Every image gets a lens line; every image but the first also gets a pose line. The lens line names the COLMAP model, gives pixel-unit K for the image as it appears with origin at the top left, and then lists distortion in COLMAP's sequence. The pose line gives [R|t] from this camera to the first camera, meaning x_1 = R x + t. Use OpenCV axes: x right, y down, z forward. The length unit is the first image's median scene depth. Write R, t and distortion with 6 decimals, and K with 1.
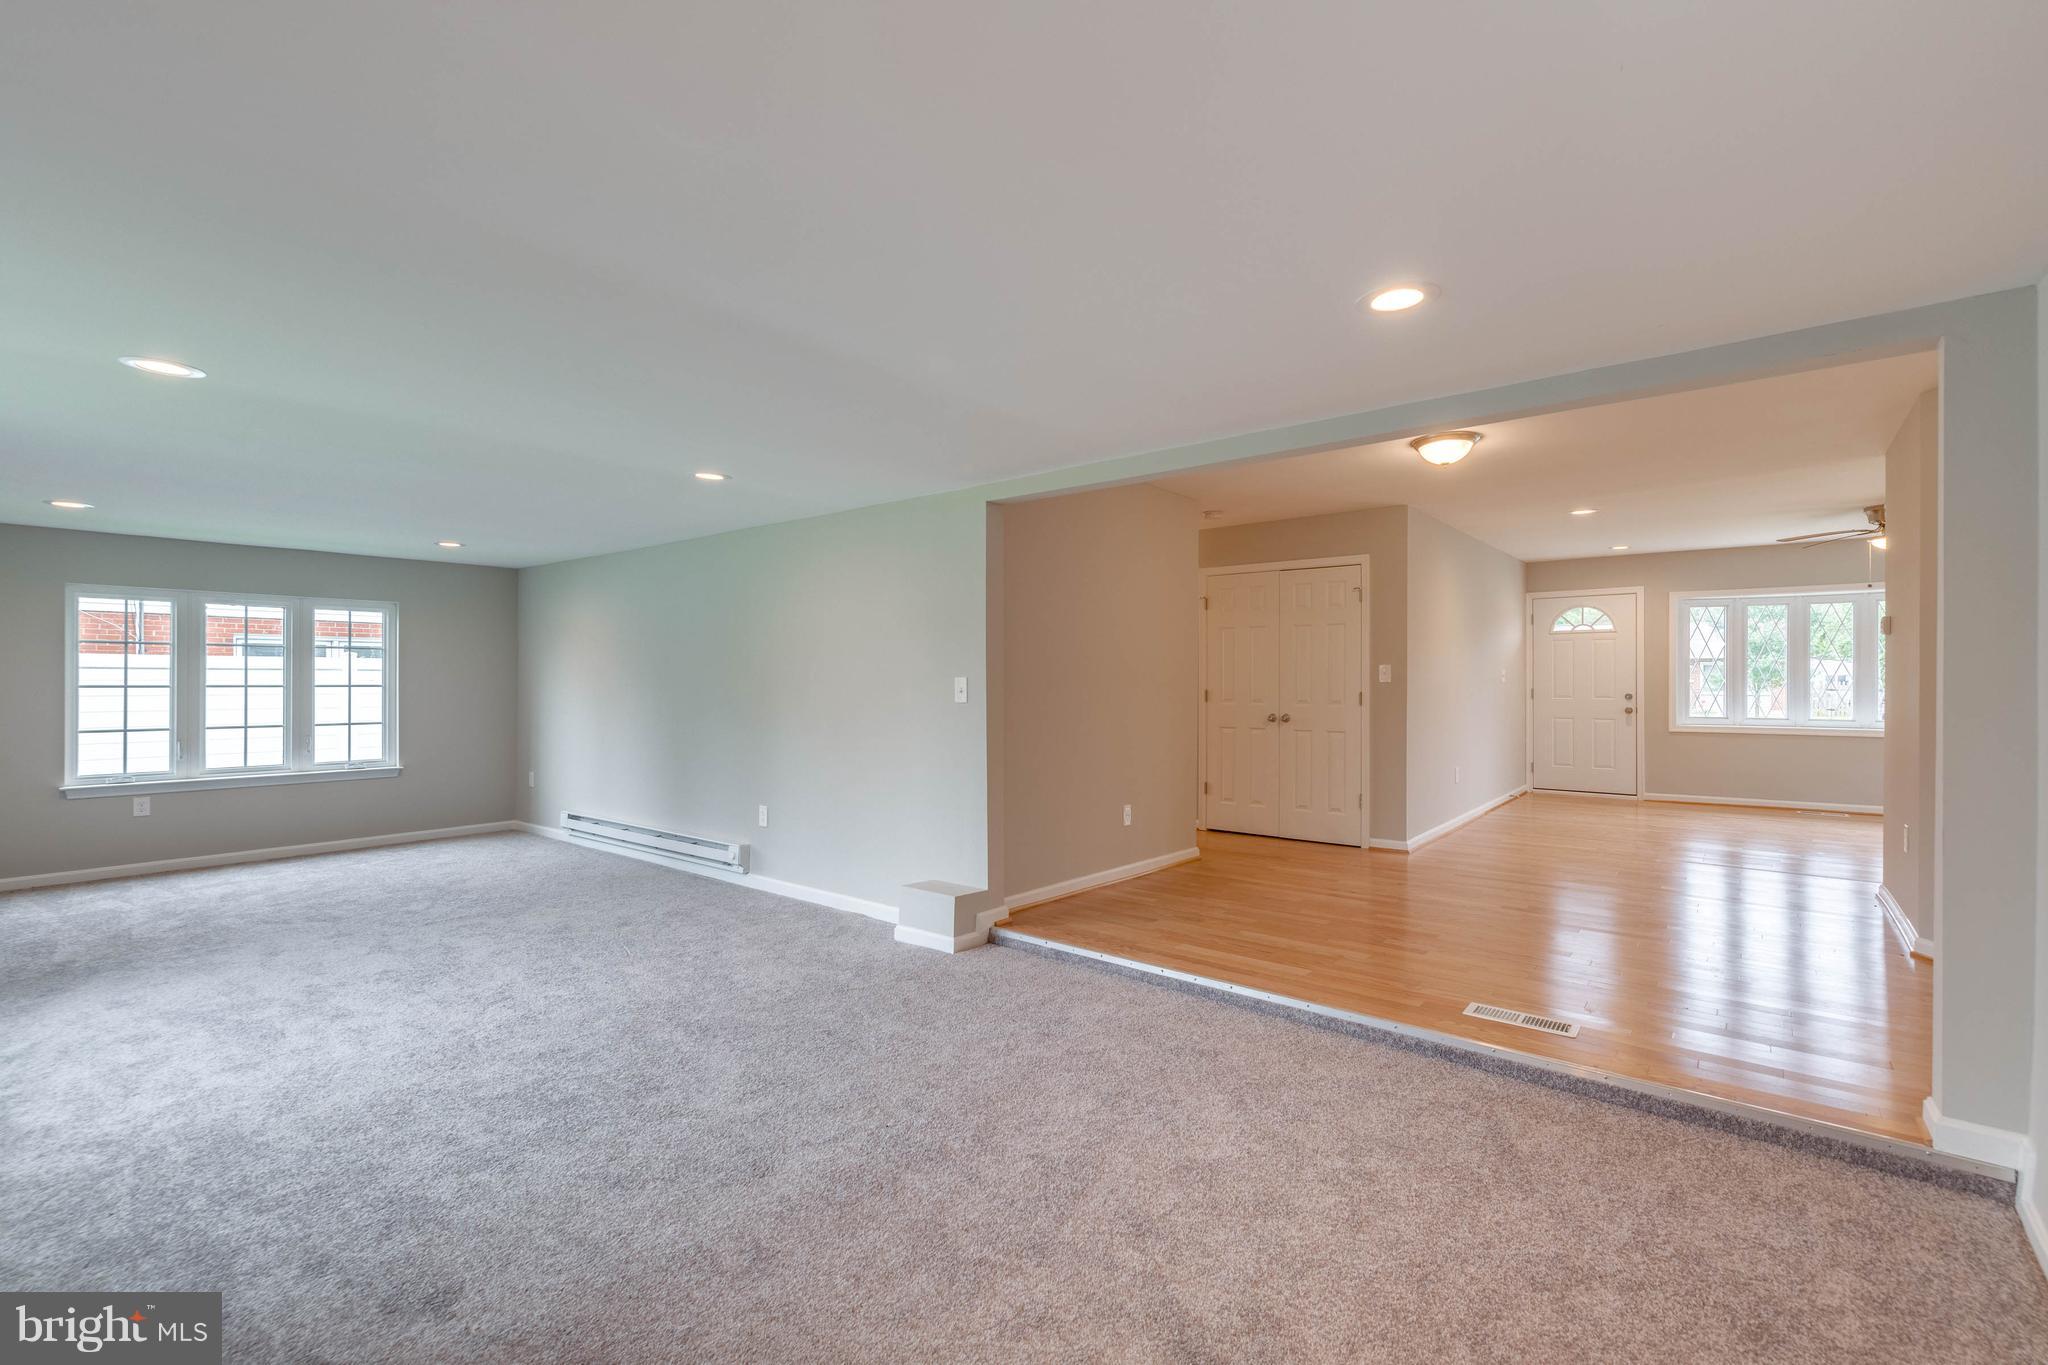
lens RADIAL K [[869.6, 0, 1031.6], [0, 869.6, 681.5], [0, 0, 1]] dist [0.000802, -0.000034]
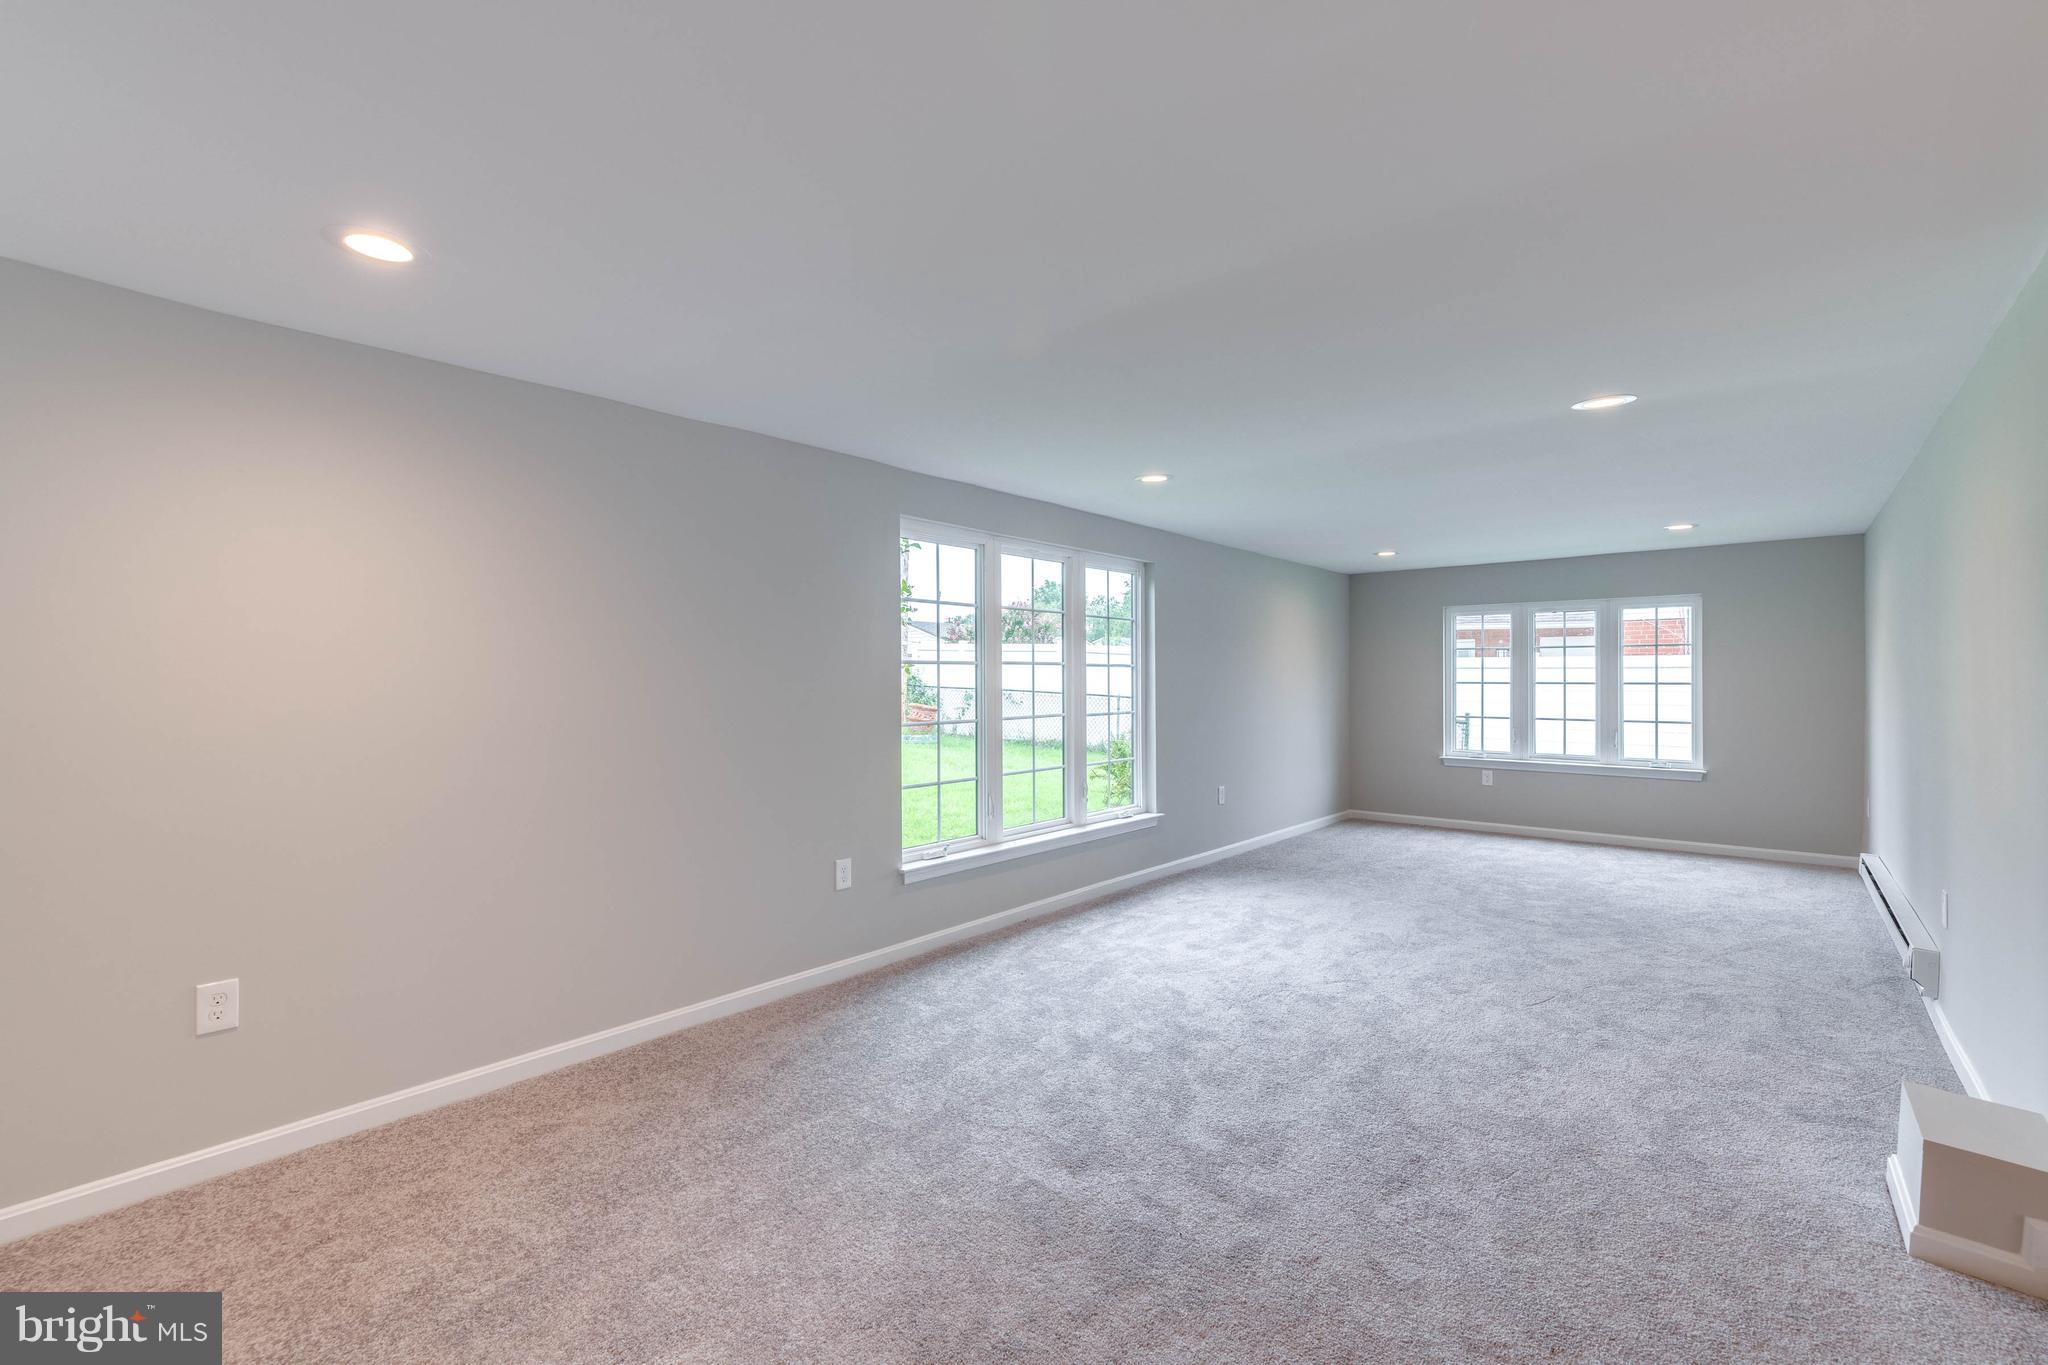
lens RADIAL K [[884.7, 0, 1032.5], [0, 884.7, 673.4], [0, 0, 1]] dist [-0.000860, -0.000222]
pose [[-0.006938, -0.005028, -0.999963, 0.261472], [-0.002675, 0.999984, -0.005009, 0.000444], [0.999972, 0.002641, -0.006952, 0.348740]]
